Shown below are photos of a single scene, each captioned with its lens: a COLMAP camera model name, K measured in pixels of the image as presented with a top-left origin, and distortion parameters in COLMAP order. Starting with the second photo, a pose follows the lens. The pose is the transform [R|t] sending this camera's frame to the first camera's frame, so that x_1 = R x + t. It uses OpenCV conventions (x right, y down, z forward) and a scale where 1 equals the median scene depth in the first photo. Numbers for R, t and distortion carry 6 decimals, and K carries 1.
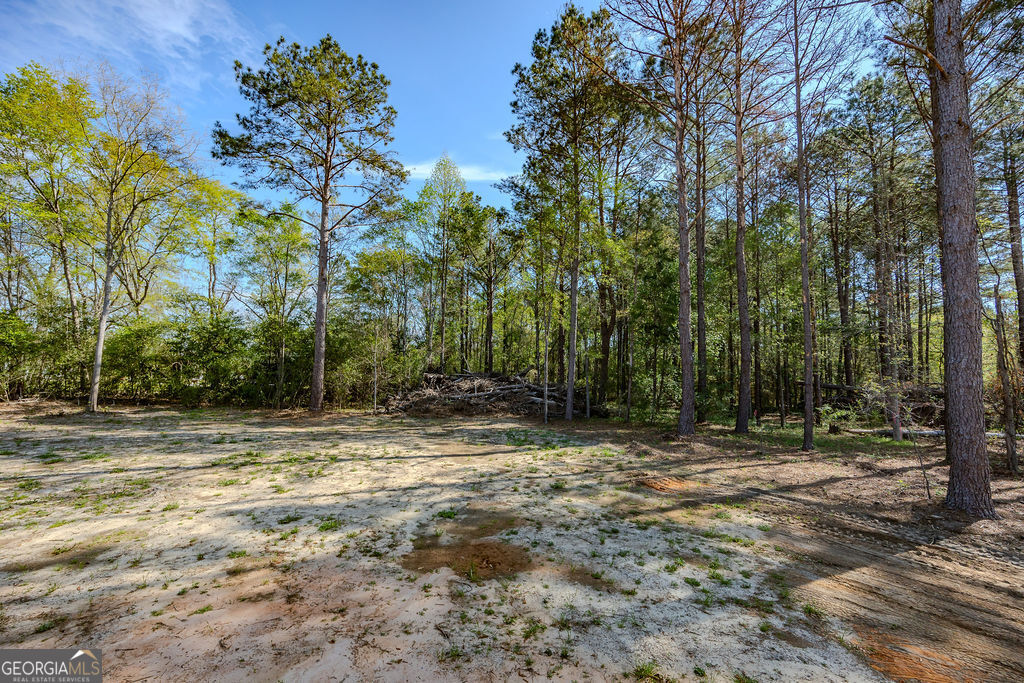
lens RADIAL K [[408.7, 0, 510.4], [0, 408.7, 344.0], [0, 0, 1]] dist [-0.000216, 0.000045]
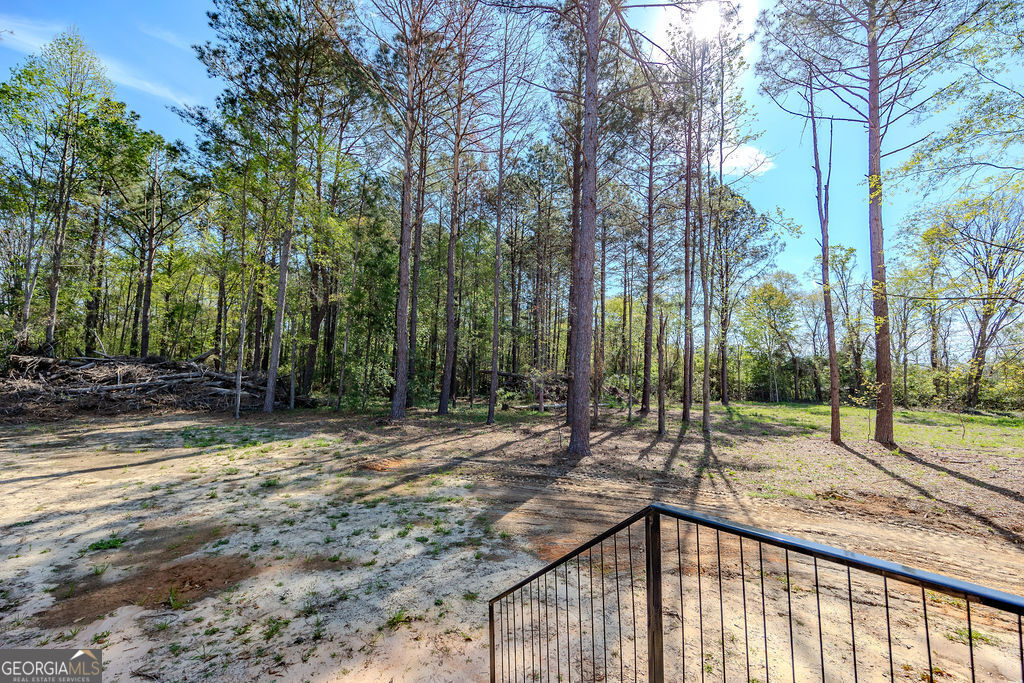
lens RADIAL K [[413.6, 0, 510.9], [0, 413.6, 344.7], [0, 0, 1]] dist [0.001489, 0.000197]
pose [[0.769814, 0.043320, 0.636797, -0.035435], [-0.061944, 0.998055, 0.006986, 0.002662], [-0.635256, -0.044824, 0.771000, -0.009605]]
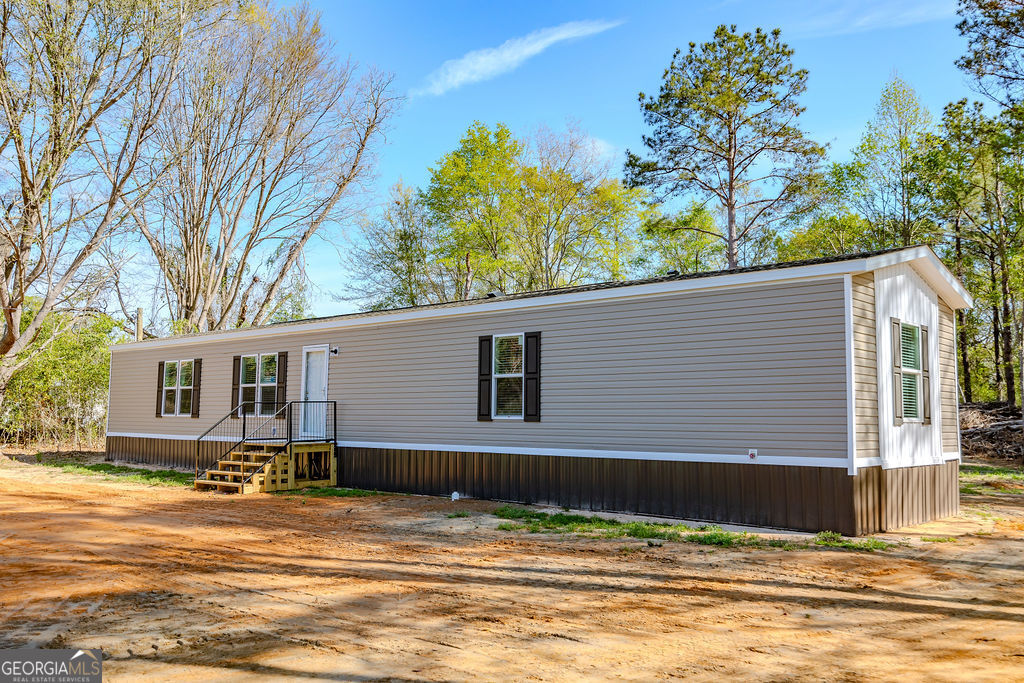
lens RADIAL K [[881.2, 0, 512.0], [0, 881.2, 341.5], [0, 0, 1]] dist [-0.001870, -0.007163]
pose [[0.758459, -0.062006, -0.648764, 0.541551], [0.053948, 0.998021, -0.032317, -0.037410], [0.649484, -0.010488, 0.760303, -1.012258]]
